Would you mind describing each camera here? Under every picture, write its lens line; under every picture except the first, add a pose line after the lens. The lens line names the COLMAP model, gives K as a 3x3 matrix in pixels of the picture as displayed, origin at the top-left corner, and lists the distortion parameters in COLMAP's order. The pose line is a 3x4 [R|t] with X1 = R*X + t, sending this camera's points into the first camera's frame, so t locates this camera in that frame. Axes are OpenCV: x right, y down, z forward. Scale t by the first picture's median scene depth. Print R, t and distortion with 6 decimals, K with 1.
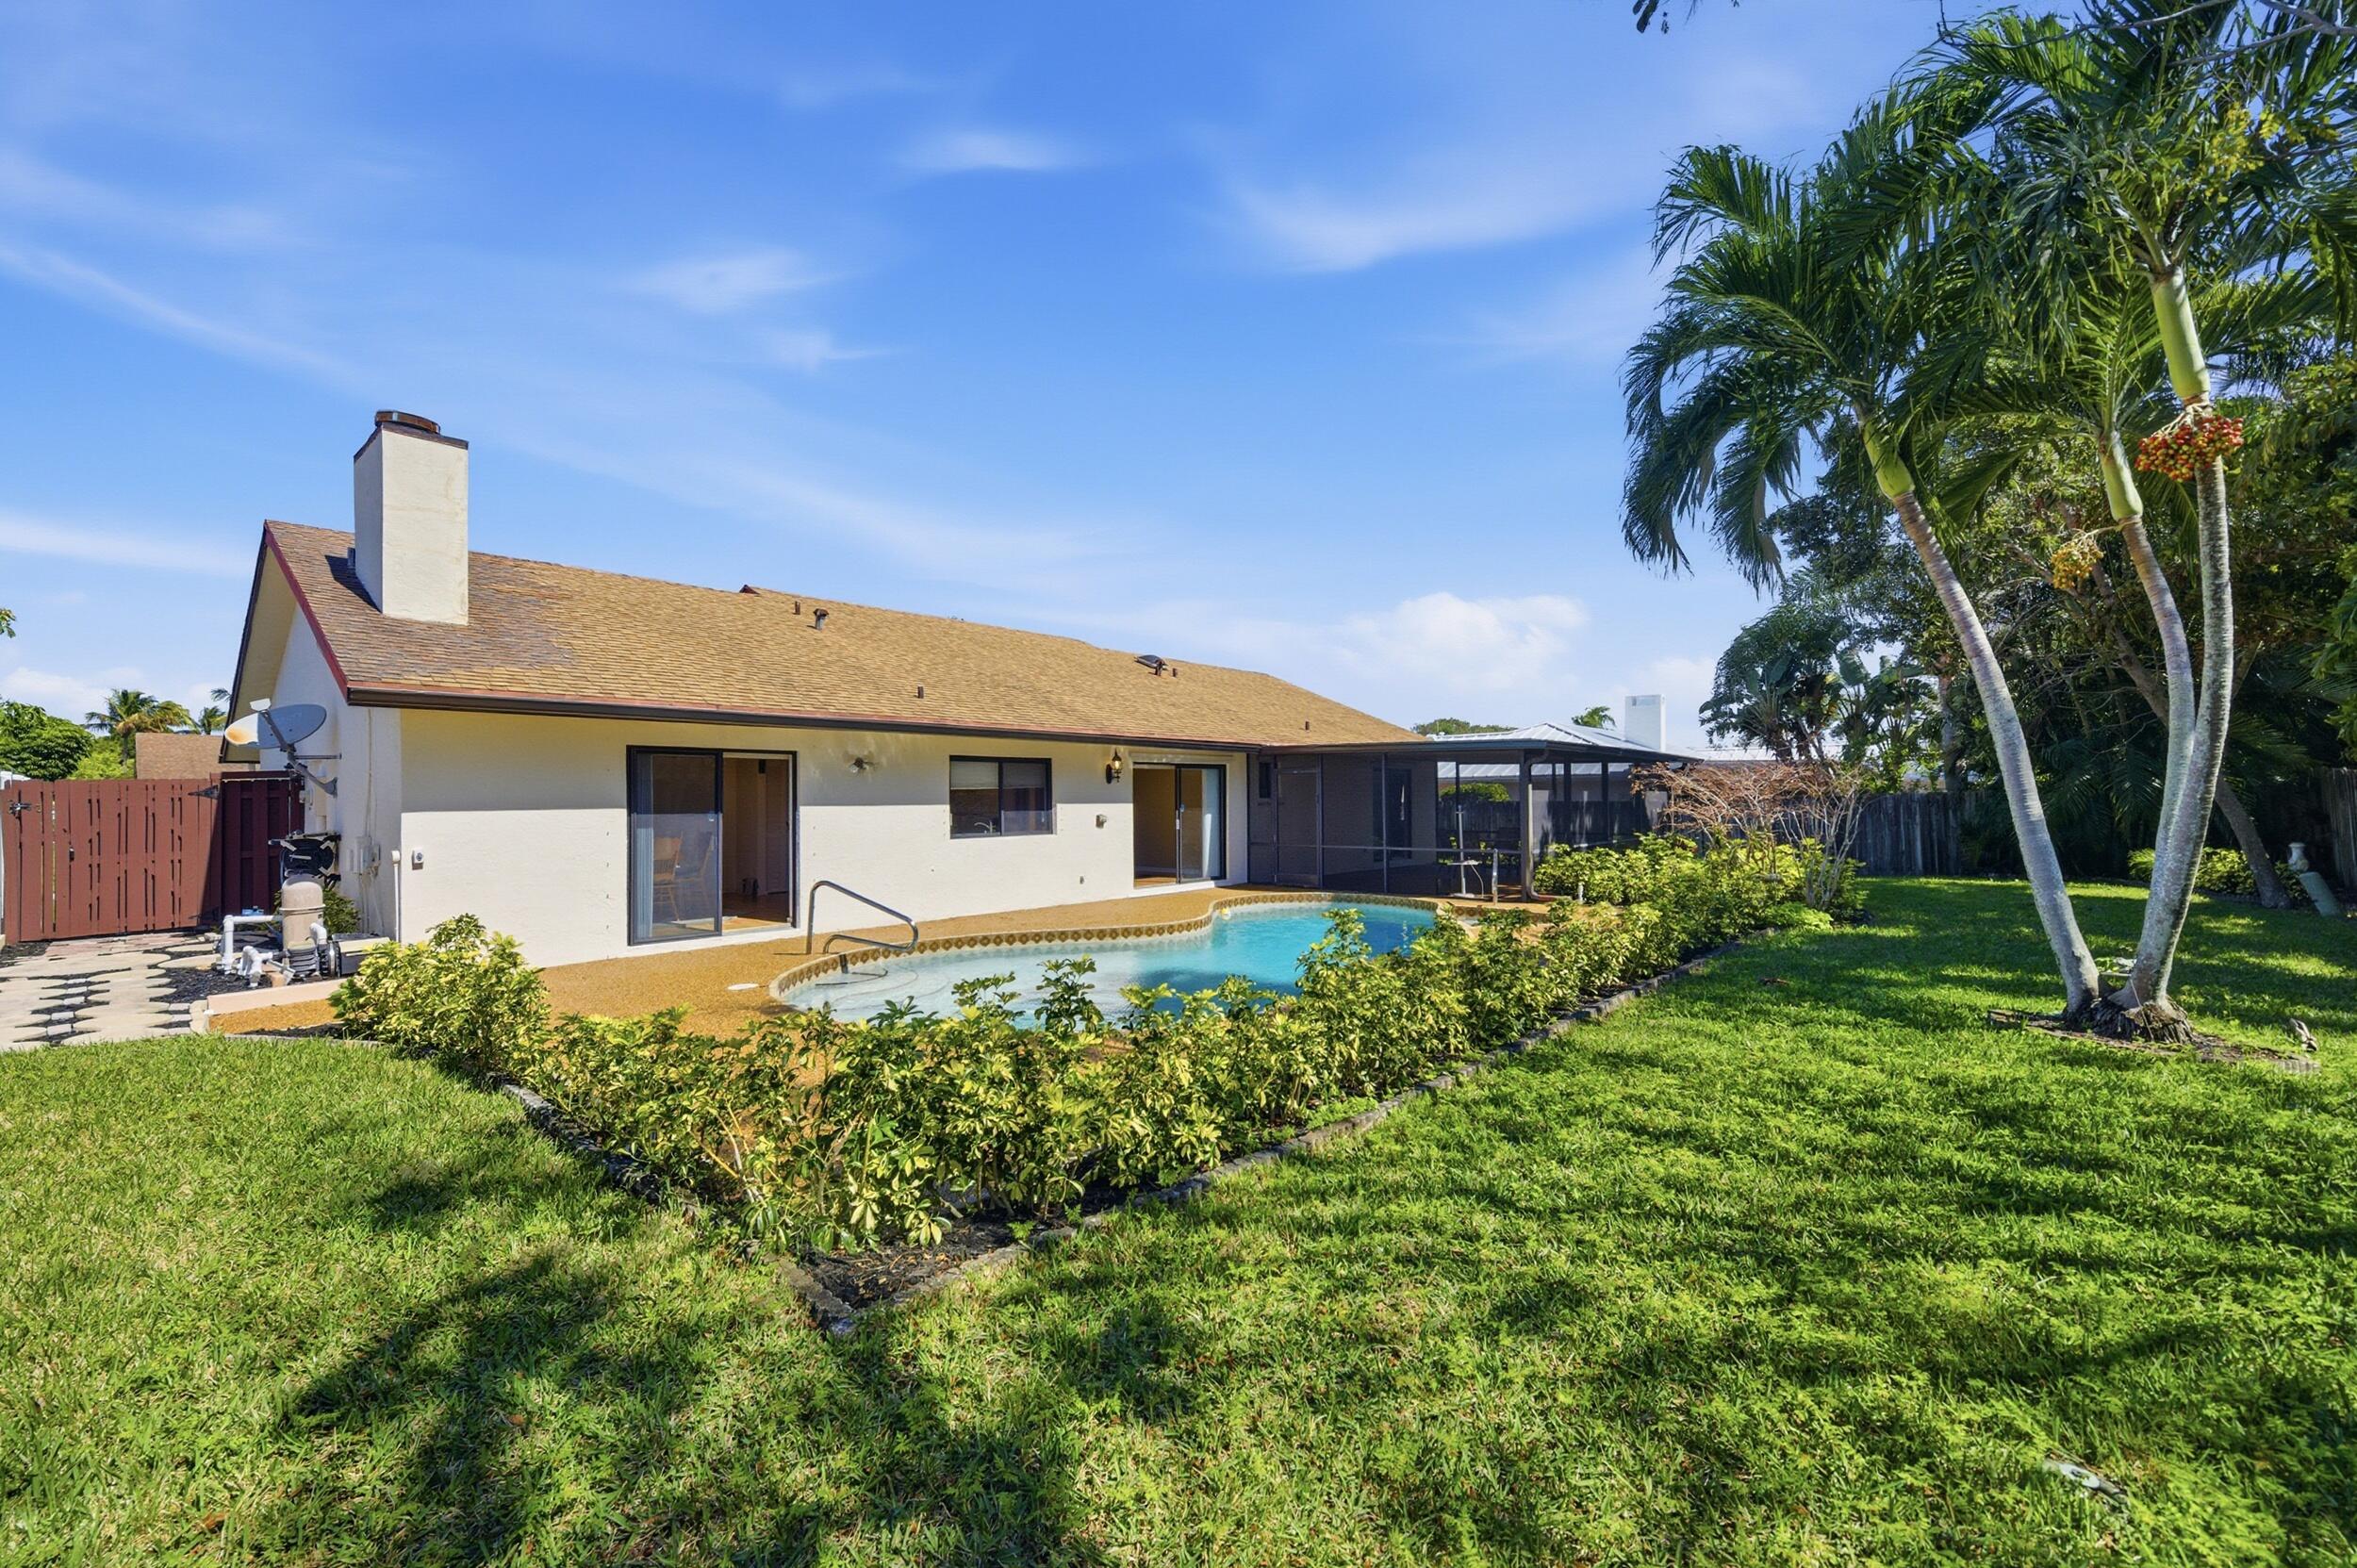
lens RADIAL K [[975.4, 0, 1178.5], [0, 975.4, 784.0], [0, 0, 1]] dist [0.000379, -0.000039]
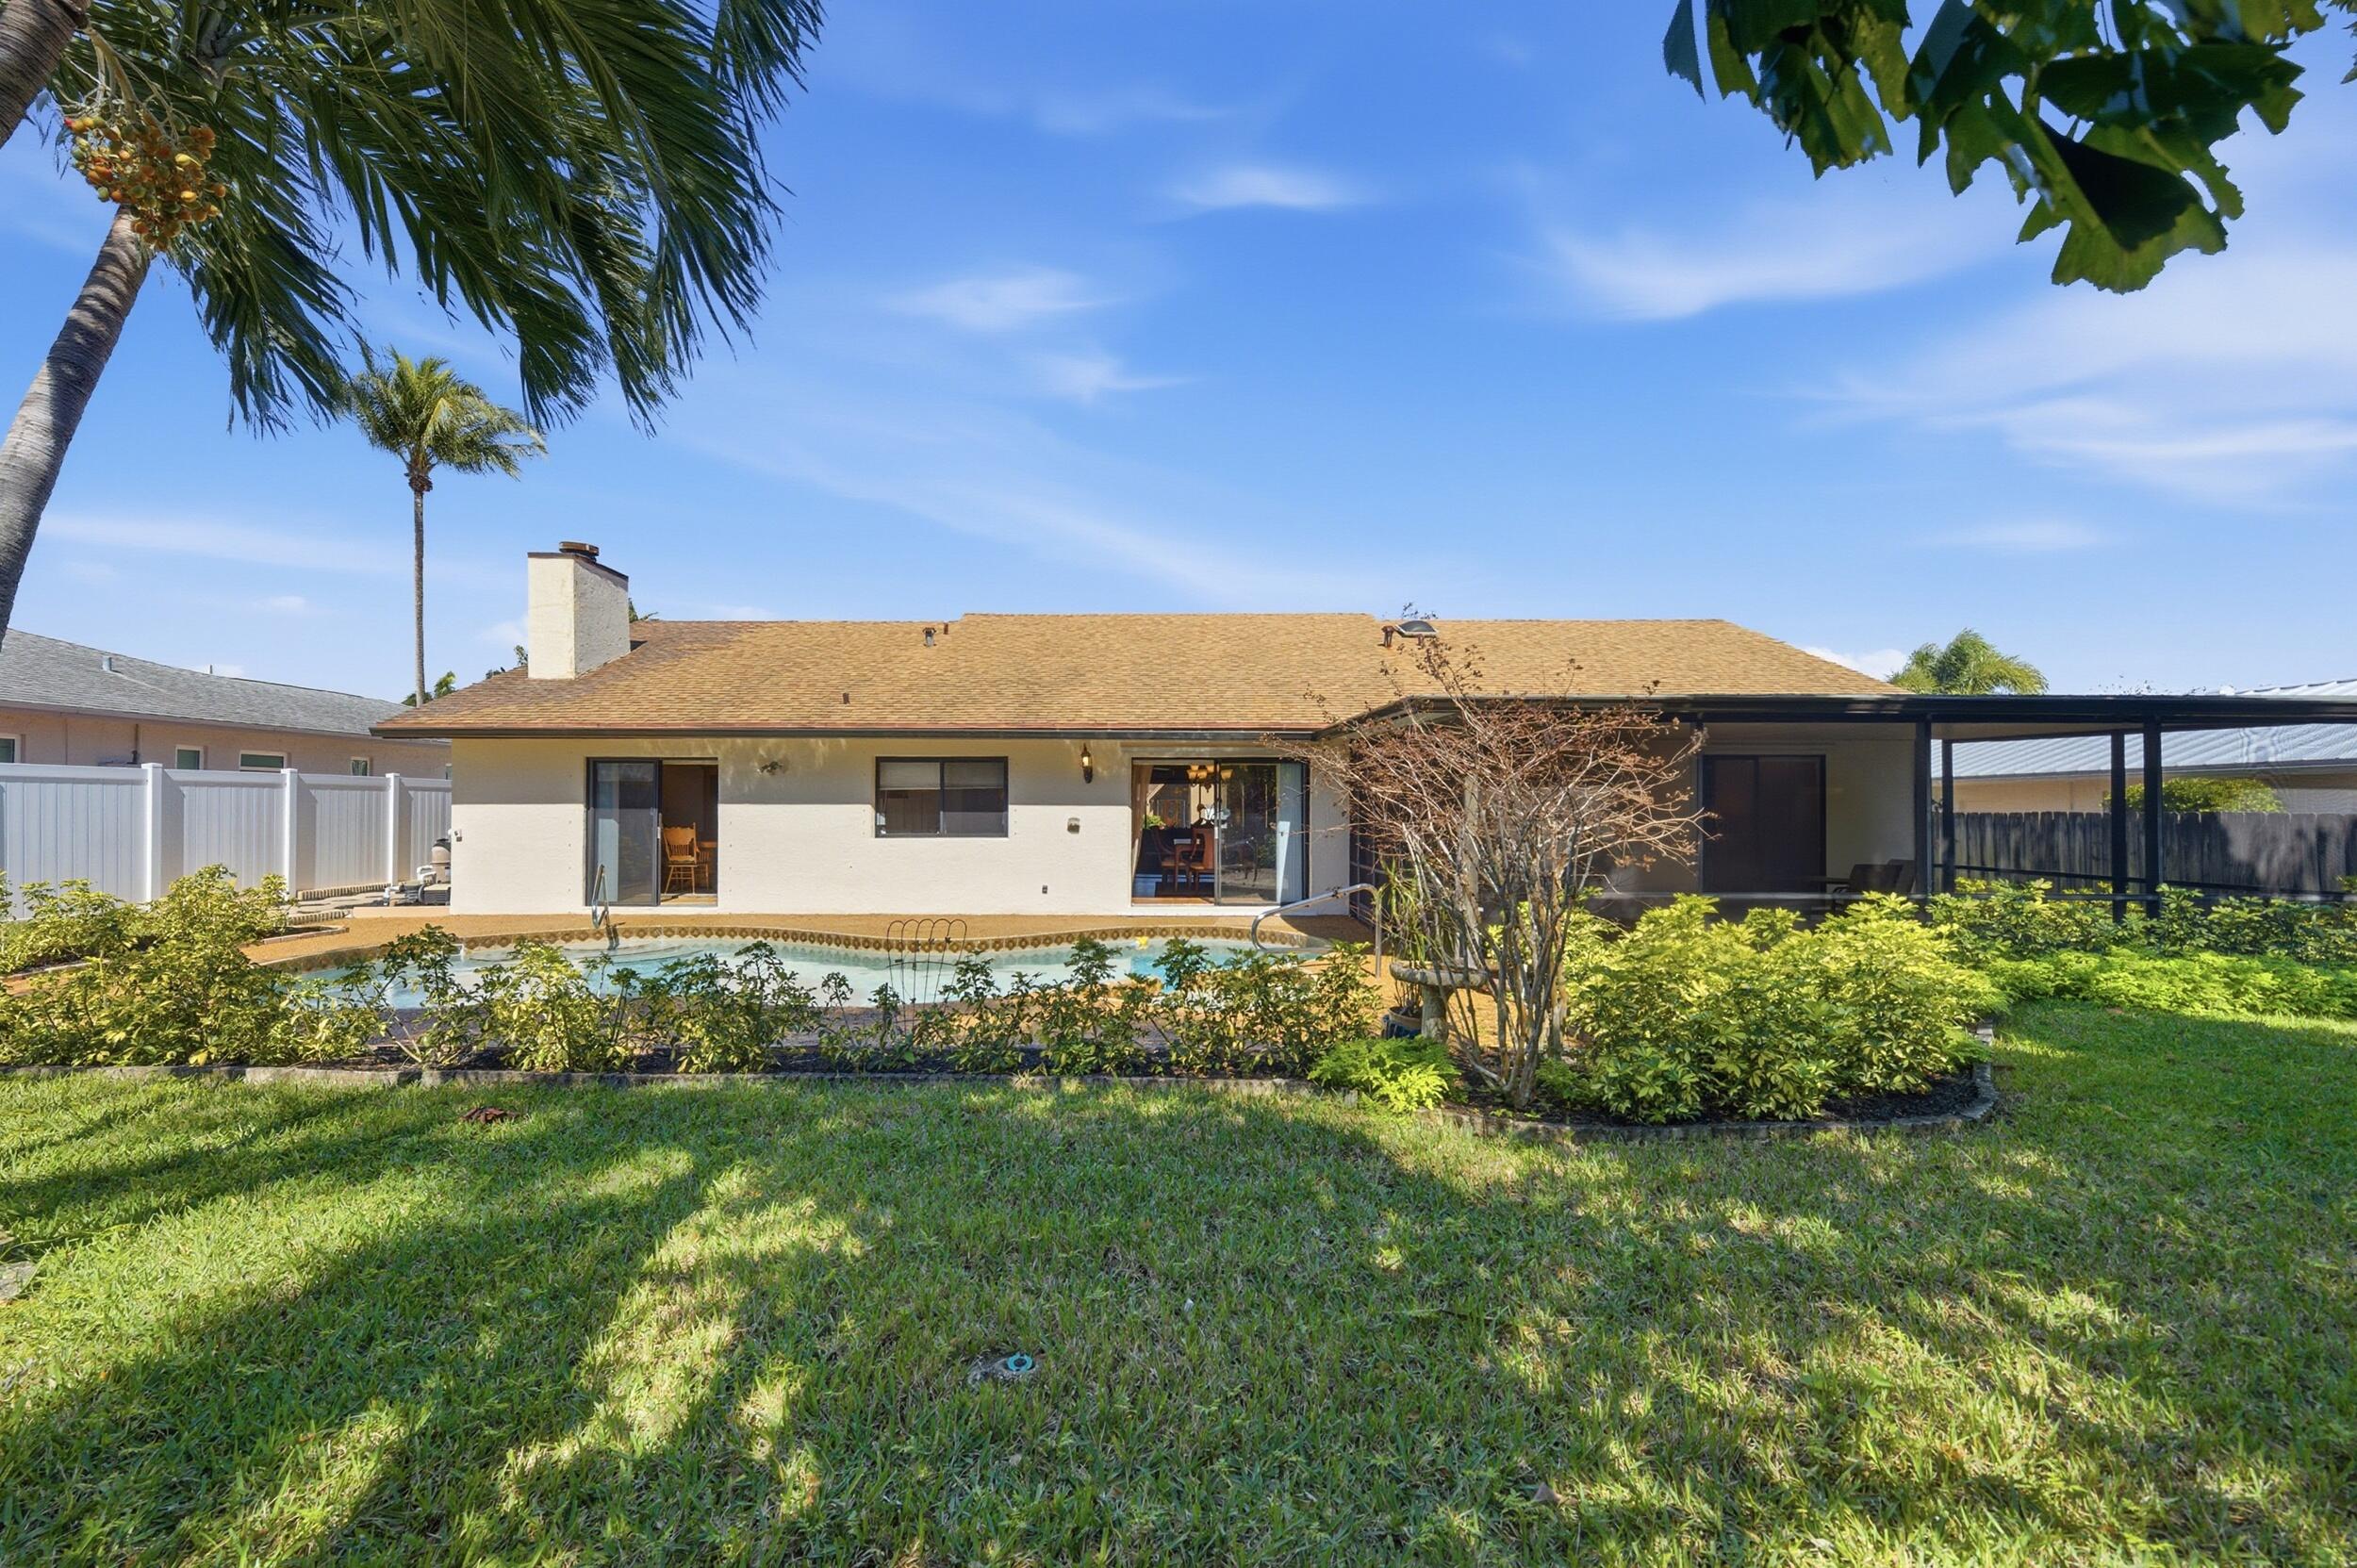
lens RADIAL K [[975.4, 0, 1178.5], [0, 975.4, 784.0], [0, 0, 1]] dist [0.000379, -0.000039]
pose [[0.662499, 0.002214, -0.749059, 0.723109], [0.003956, 0.999971, 0.006455, -0.005868], [0.749052, -0.007239, 0.662472, 0.530215]]
